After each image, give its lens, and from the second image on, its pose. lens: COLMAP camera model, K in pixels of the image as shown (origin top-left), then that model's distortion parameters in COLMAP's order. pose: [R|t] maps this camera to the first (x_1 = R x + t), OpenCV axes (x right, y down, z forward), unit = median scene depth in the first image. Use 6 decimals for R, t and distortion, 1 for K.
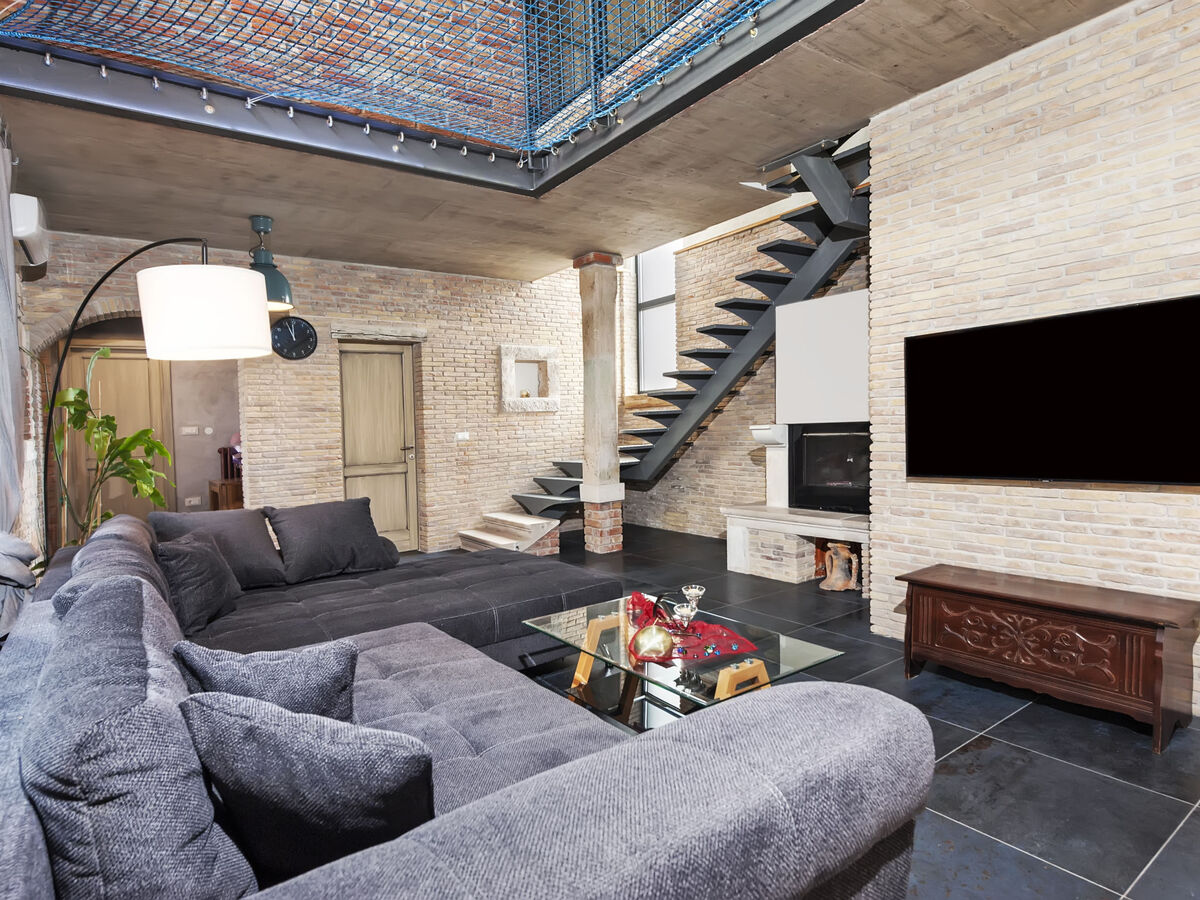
lens RADIAL K [[629.0, 0, 612.1], [0, 629.0, 437.0], [0, 0, 1]] dist [0.001906, -0.001620]
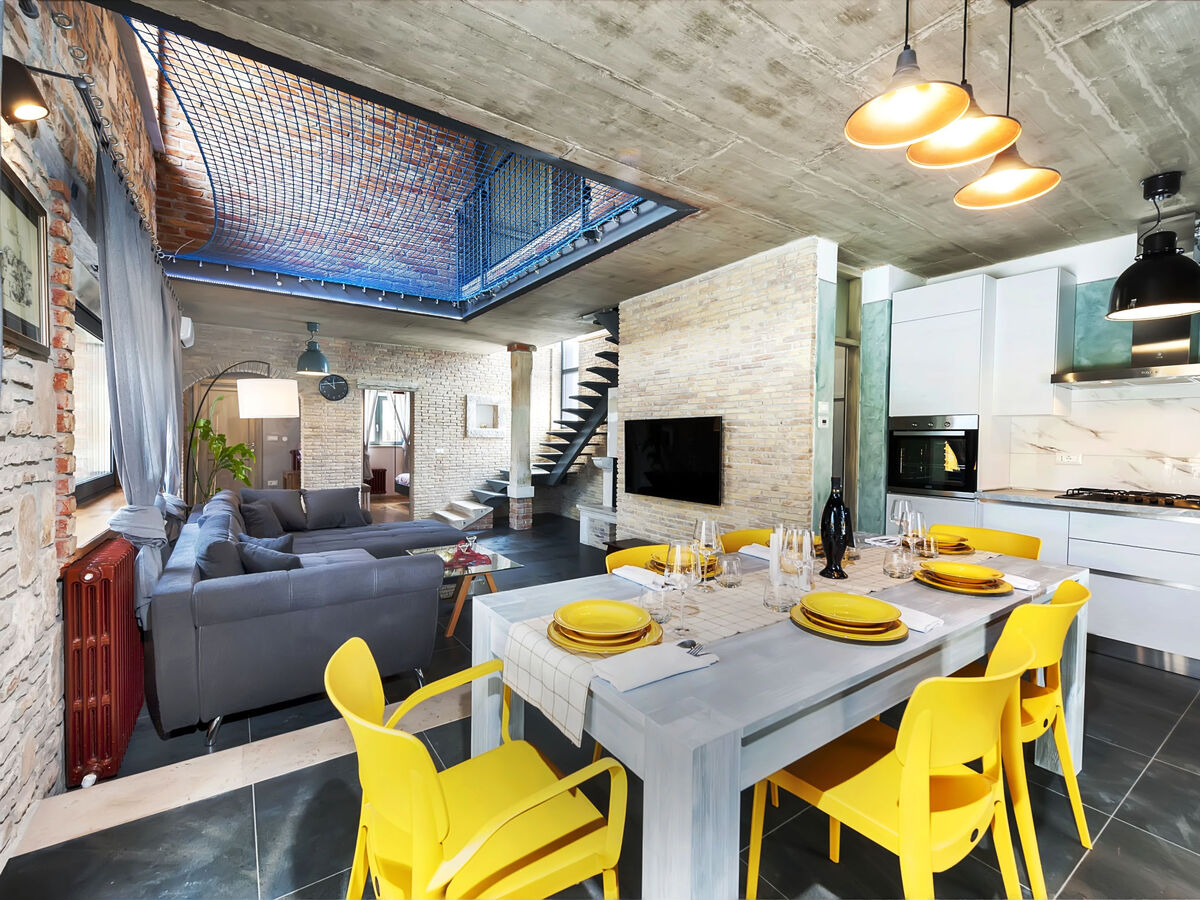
lens RADIAL K [[507.1, 0, 600.0], [0, 507.1, 450.0], [0, 0, 1]] dist [0.002033, 0.000318]
pose [[0.998054, 0.052241, -0.034049, 0.304585], [-0.052012, 0.998618, 0.007571, -0.051557], [0.034398, -0.005785, 0.999391, -0.380651]]
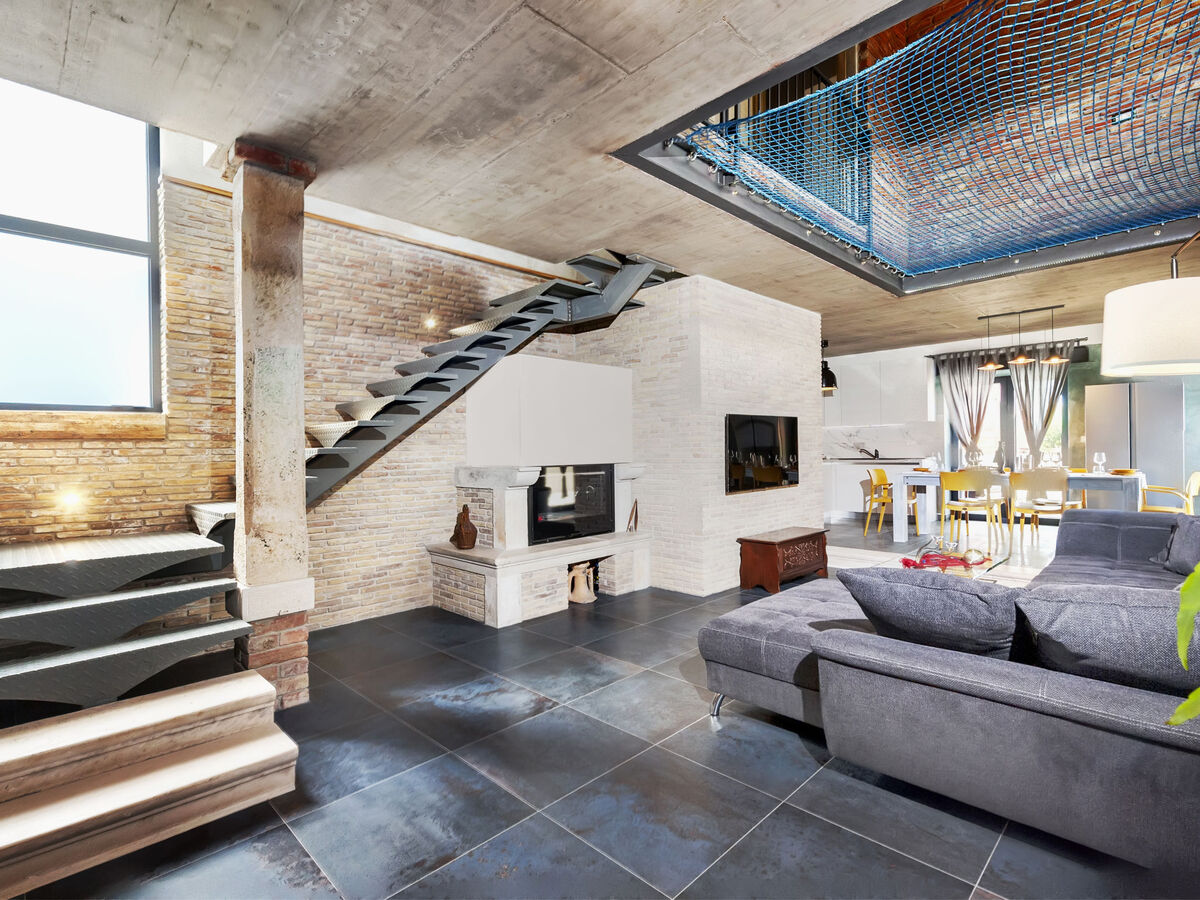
lens RADIAL K [[593.3, 0, 600.0], [0, 593.3, 450.0], [0, 0, 1]] dist [-0.000820, -0.010833]
pose [[-0.151428, 0.040347, 0.987645, -0.769211], [0.041224, 0.998555, -0.034472, -0.009165], [-0.987608, 0.035495, -0.152872, 1.099993]]
